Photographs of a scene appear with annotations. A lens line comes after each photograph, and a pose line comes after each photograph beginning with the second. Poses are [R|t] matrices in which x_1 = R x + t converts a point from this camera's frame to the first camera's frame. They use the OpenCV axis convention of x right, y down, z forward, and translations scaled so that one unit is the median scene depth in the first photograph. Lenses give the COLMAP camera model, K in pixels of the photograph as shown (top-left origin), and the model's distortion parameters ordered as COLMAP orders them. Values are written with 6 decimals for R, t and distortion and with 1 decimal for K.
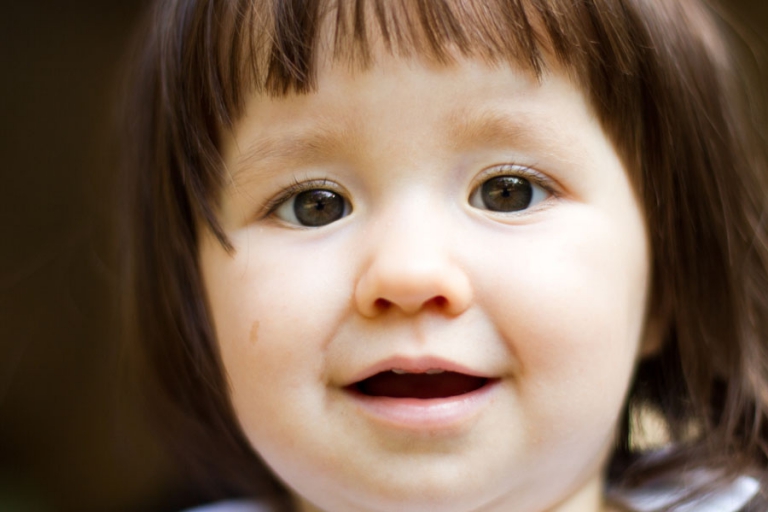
lens RADIAL K [[1868.5, 0, 384.0], [0, 1868.5, 256.0], [0, 0, 1]] dist [-0.125003, -0.055260]
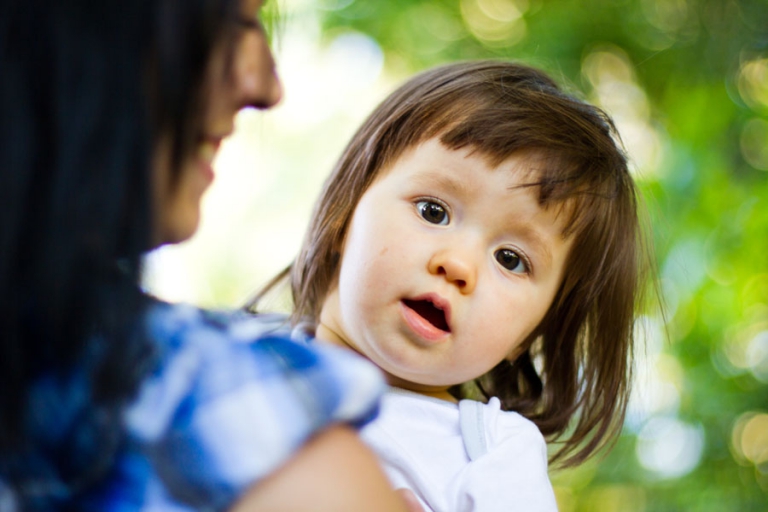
lens RADIAL K [[1868.5, 0, 384.0], [0, 1868.5, 256.0], [0, 0, 1]] dist [-0.125003, -0.055260]
pose [[0.807003, 0.589423, 0.036417, -0.123977], [-0.590066, 0.807300, 0.009434, 0.024604], [-0.023839, -0.029101, 0.999292, -1.037918]]
